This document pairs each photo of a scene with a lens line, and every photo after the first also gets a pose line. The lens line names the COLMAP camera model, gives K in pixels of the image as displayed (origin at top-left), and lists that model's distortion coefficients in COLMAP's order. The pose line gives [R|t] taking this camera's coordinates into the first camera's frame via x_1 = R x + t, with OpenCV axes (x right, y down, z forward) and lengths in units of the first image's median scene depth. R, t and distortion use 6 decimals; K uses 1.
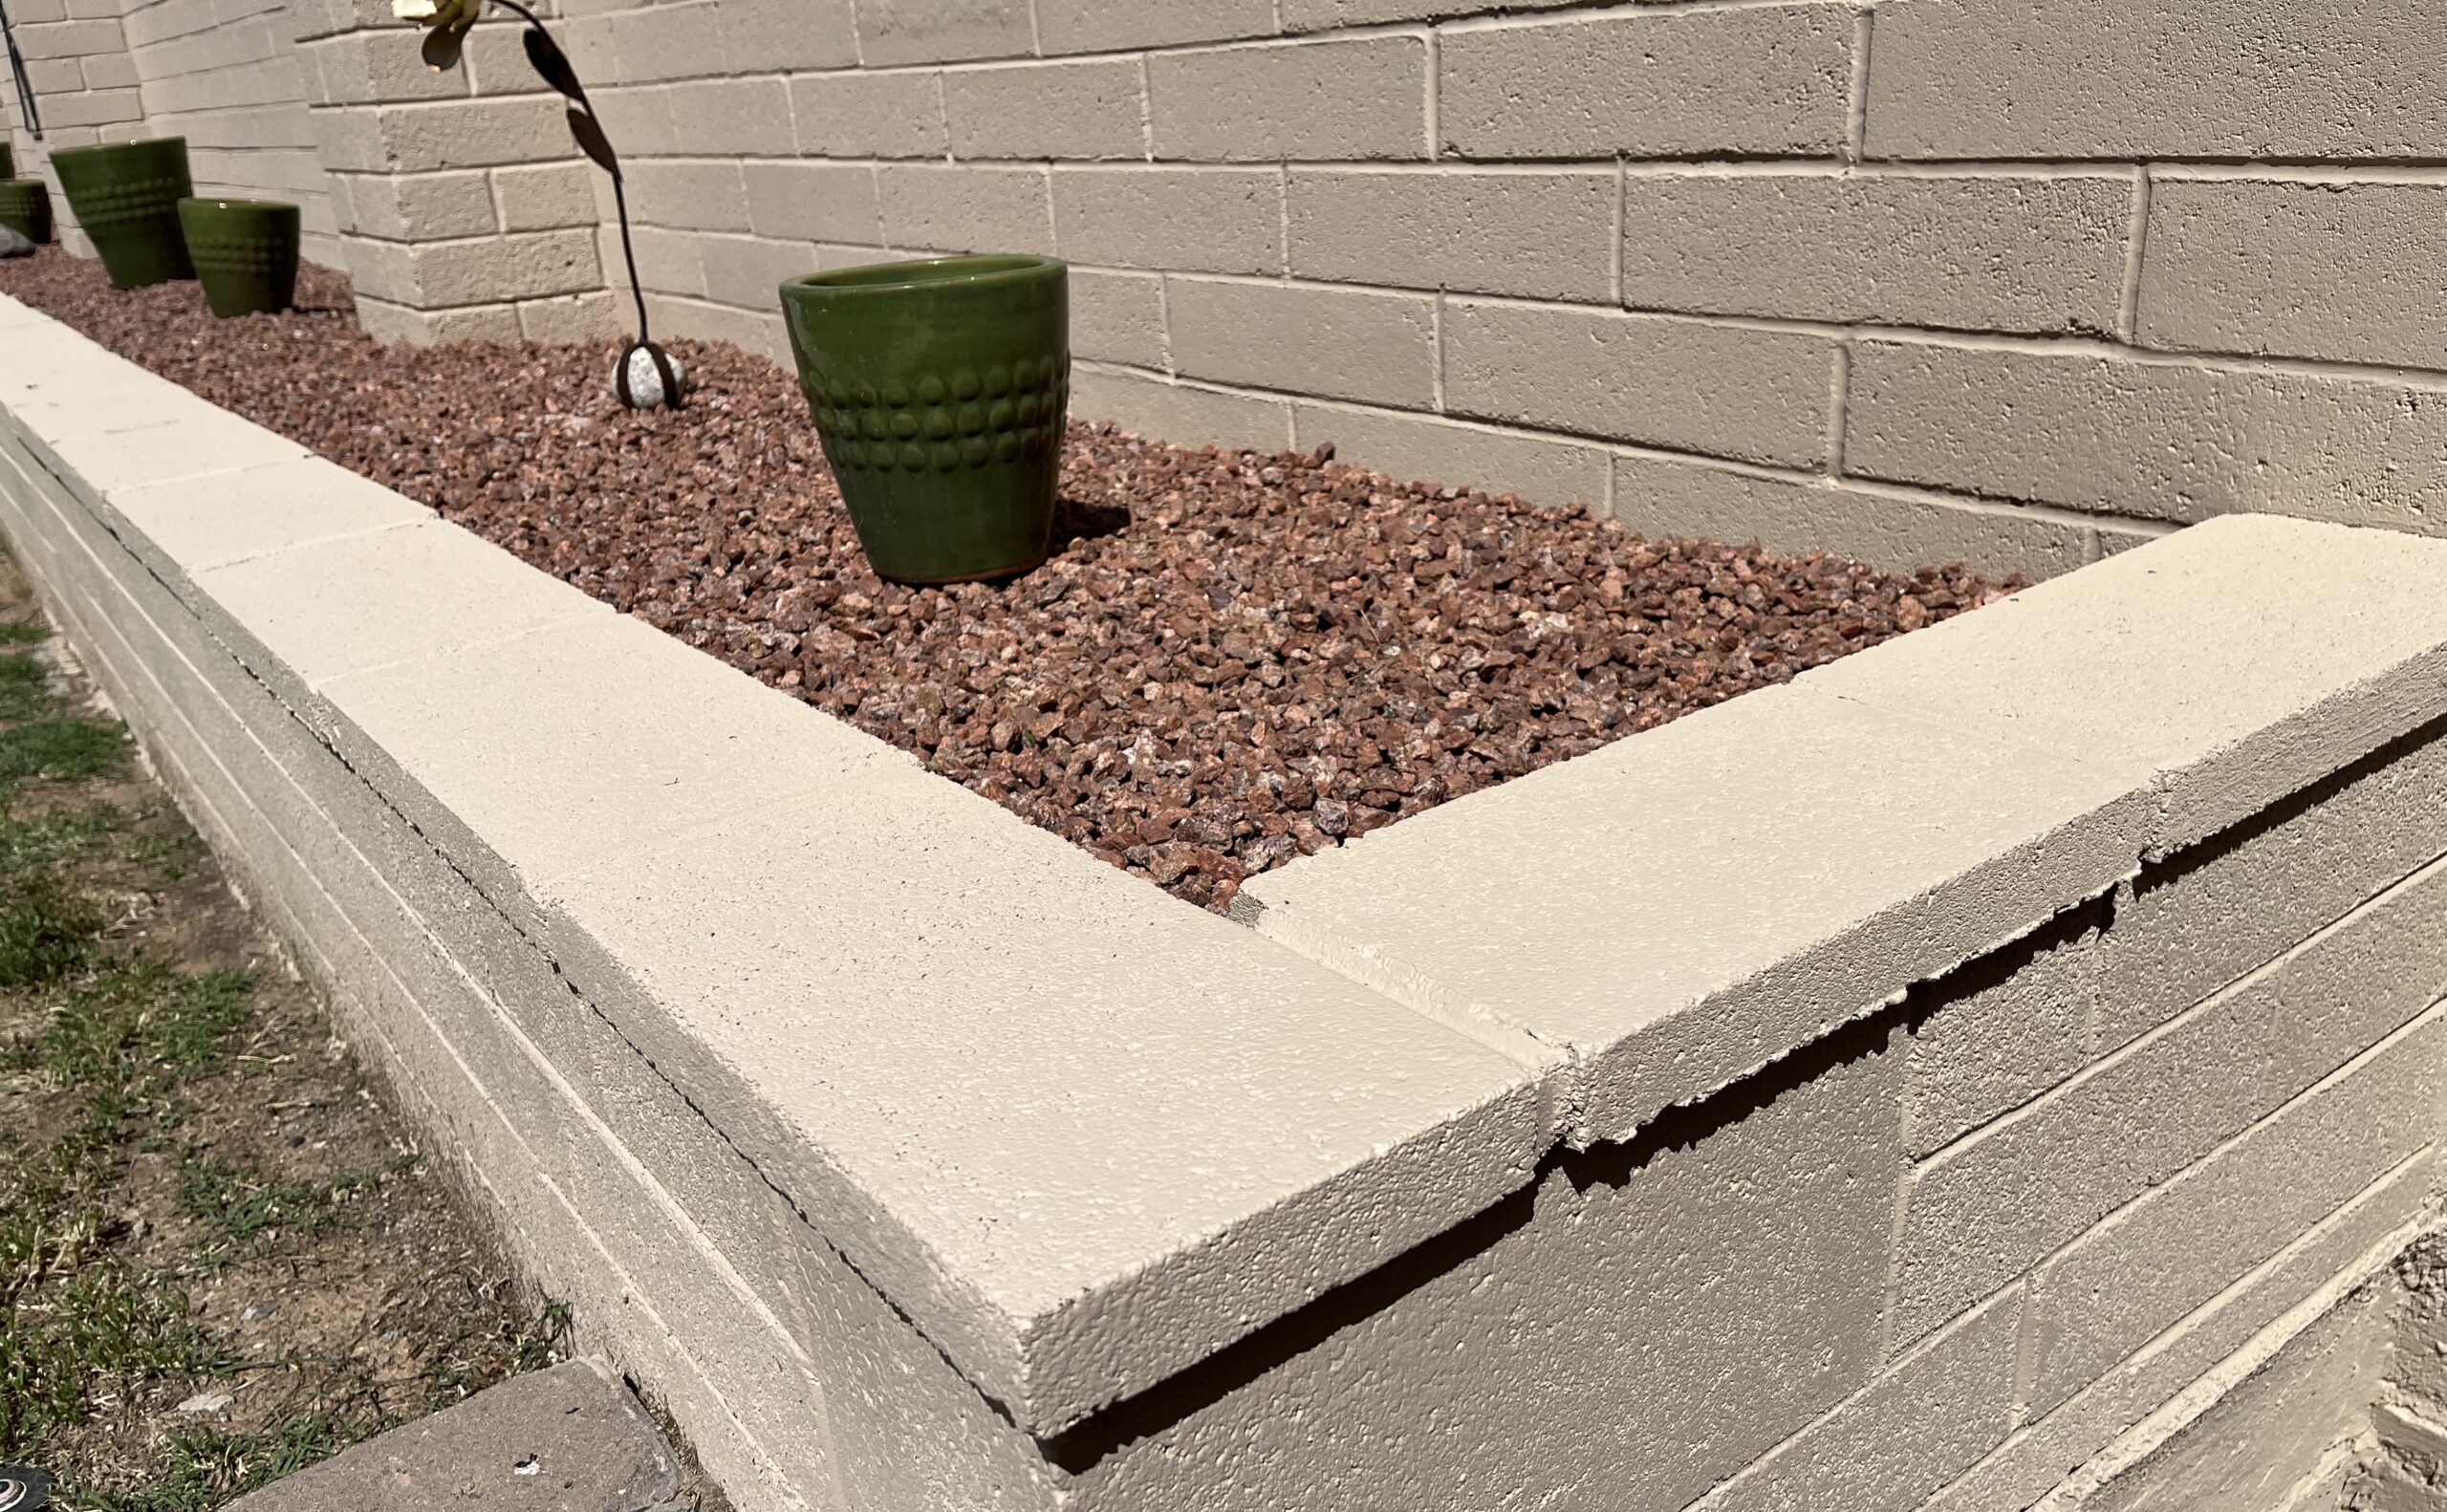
lens RADIAL K [[1874.1, 0, 1224.4], [0, 1874.1, 758.4], [0, 0, 1]] dist [0.004881, 0.001574]
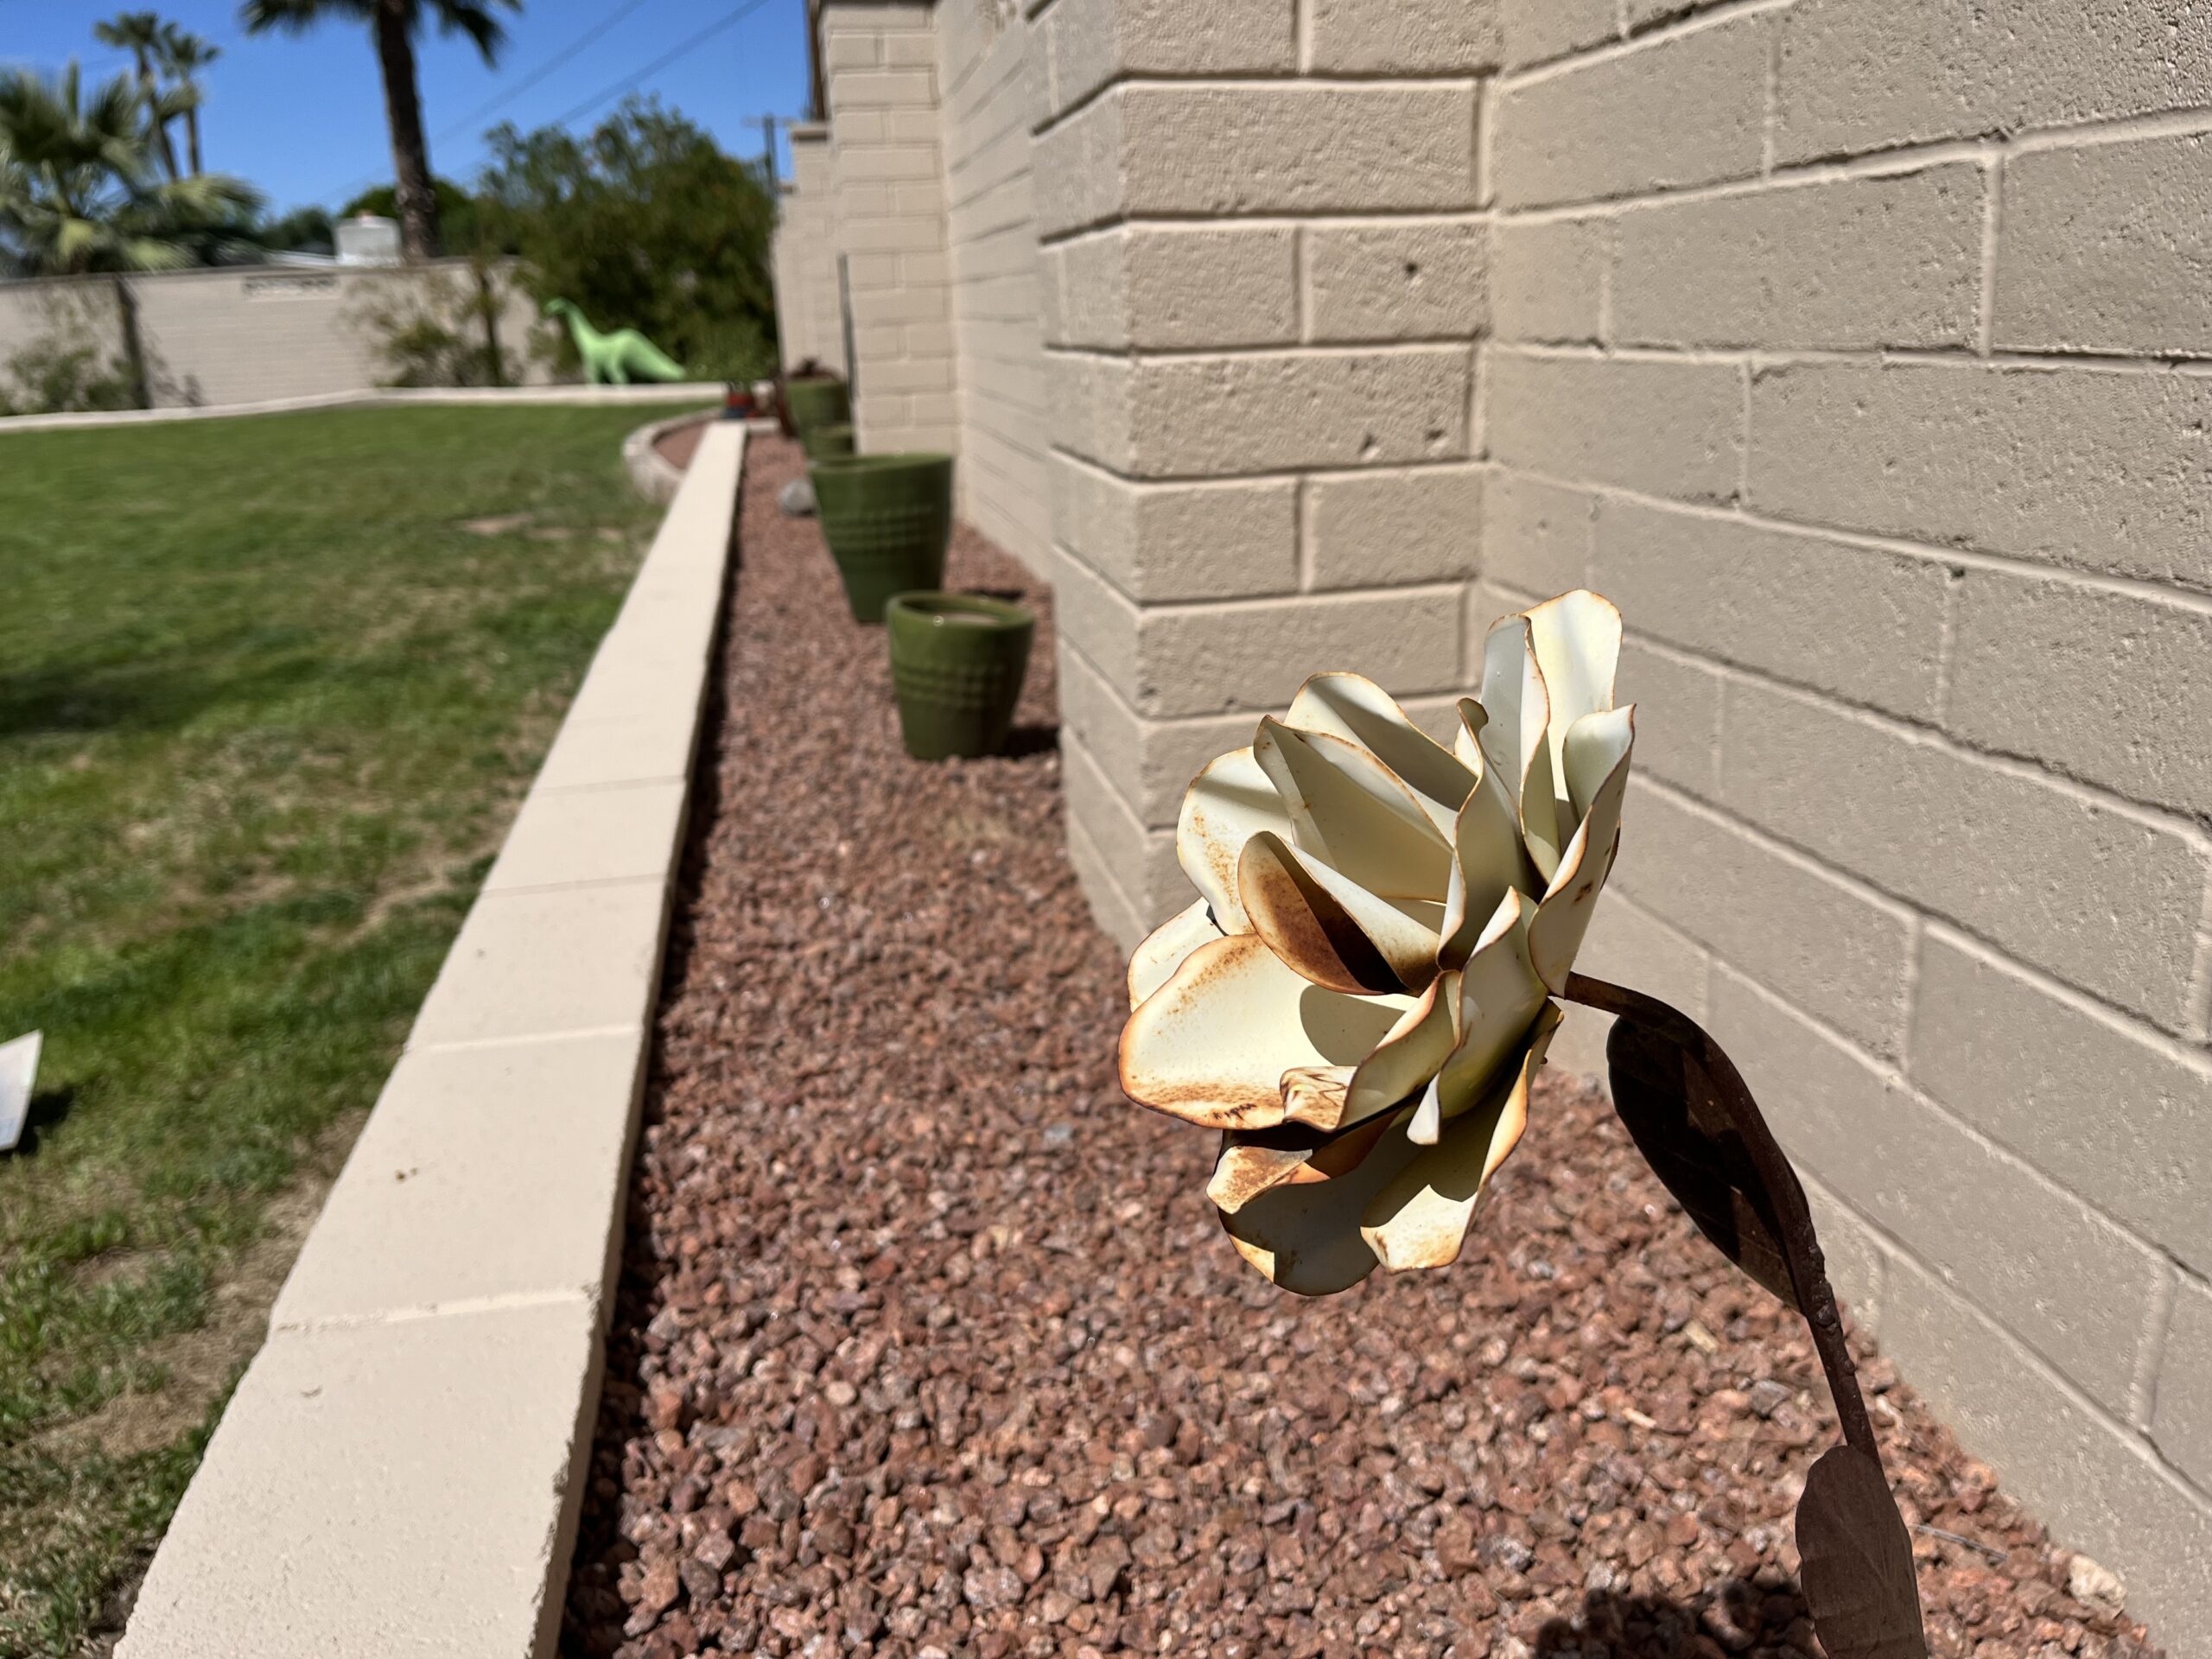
lens RADIAL K [[1685.1, 0, 1106.1], [0, 1685.1, 827.8], [0, 0, 1]] dist [0.000852, -0.000138]
pose [[0.901888, 0.163251, -0.399934, -0.247134], [-0.181034, 0.983453, -0.006809, -0.274906], [0.392205, 0.078543, 0.916518, 0.537893]]
